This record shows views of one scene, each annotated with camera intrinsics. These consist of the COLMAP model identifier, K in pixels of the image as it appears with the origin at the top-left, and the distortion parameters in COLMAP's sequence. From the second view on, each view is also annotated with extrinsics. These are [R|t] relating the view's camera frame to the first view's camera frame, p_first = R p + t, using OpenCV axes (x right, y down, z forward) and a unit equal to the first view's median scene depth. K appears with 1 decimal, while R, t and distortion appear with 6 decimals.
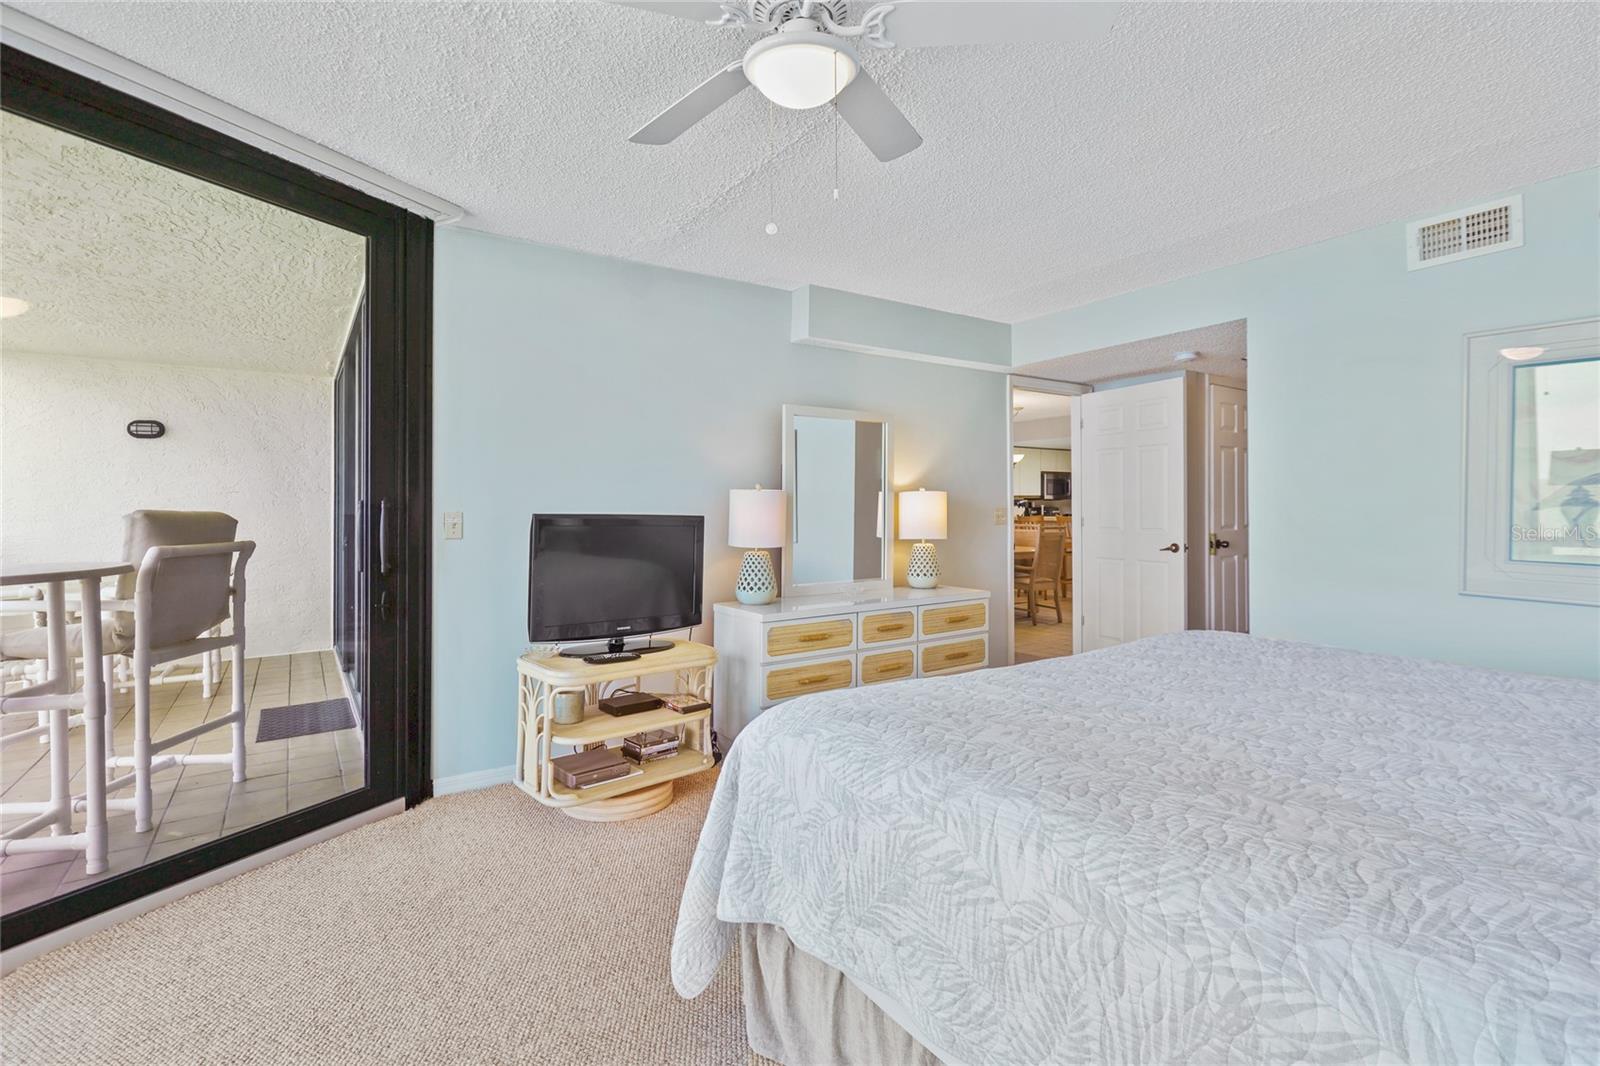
lens RADIAL K [[734.0, 0, 793.3], [0, 734.0, 520.7], [0, 0, 1]] dist [-0.000971, 0.000964]
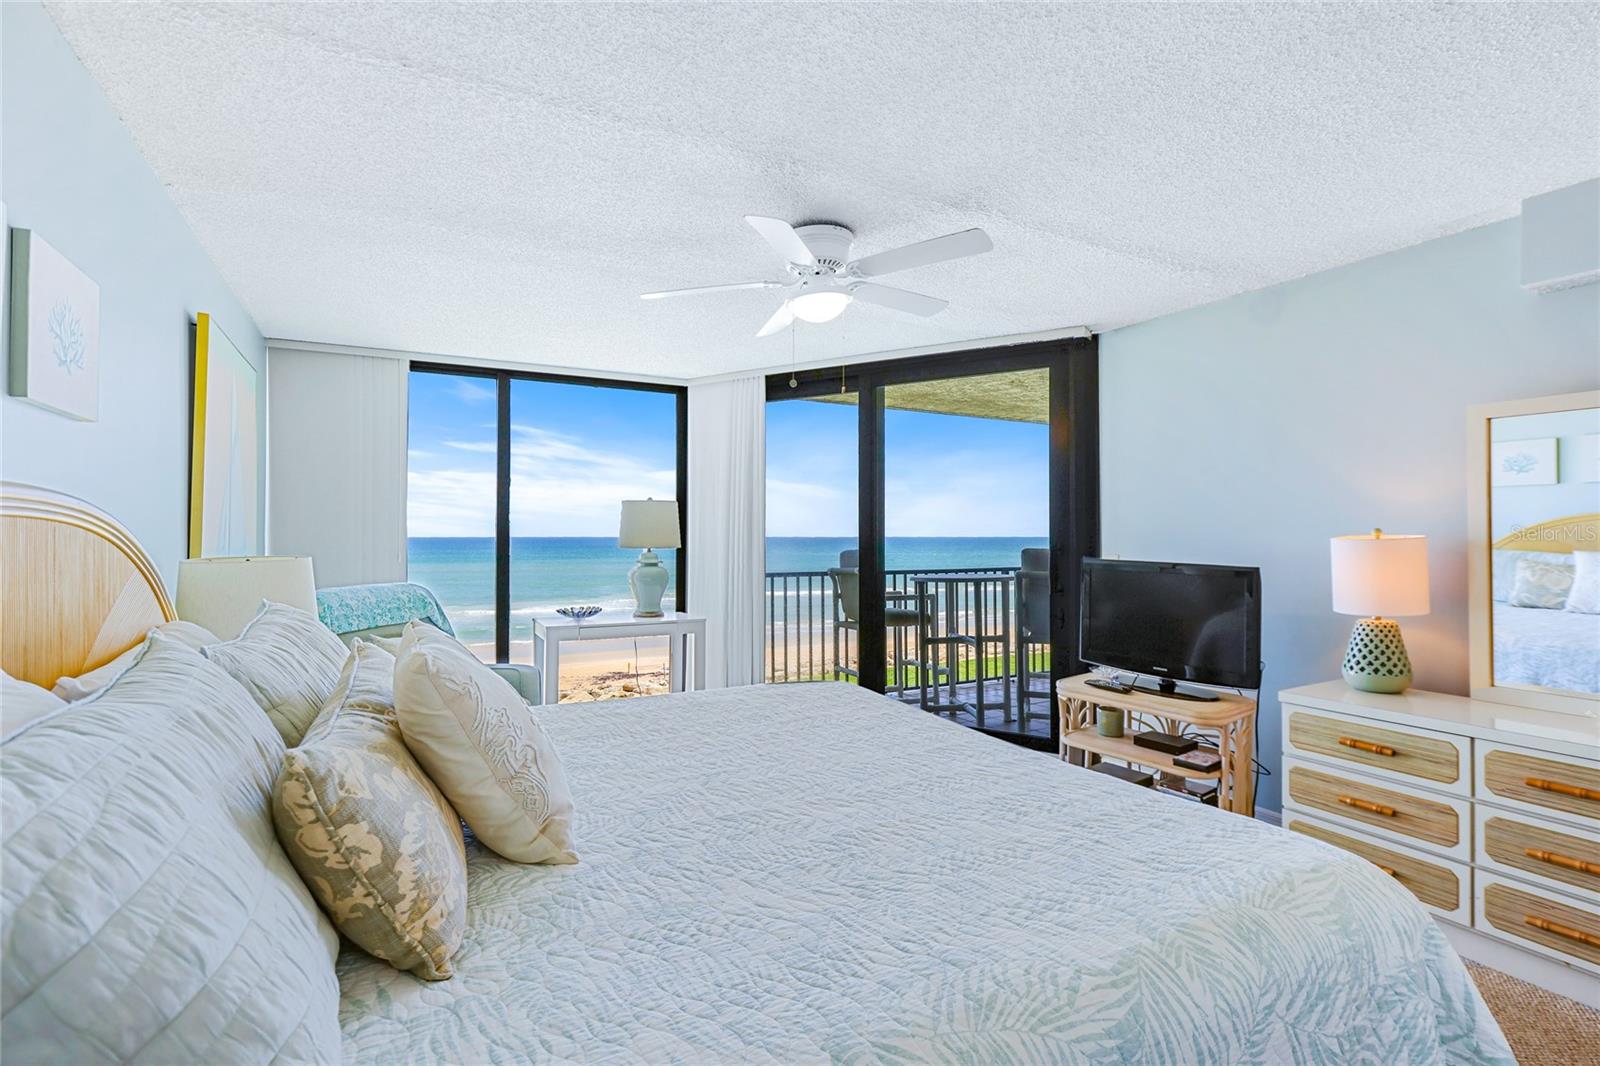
lens RADIAL K [[734.0, 0, 793.3], [0, 734.0, 520.7], [0, 0, 1]] dist [-0.000971, 0.000964]
pose [[-0.076994, -0.011784, -0.996962, 0.833453], [-0.019037, 0.999765, -0.010347, -0.044218], [0.996850, 0.018182, -0.077200, 0.528176]]
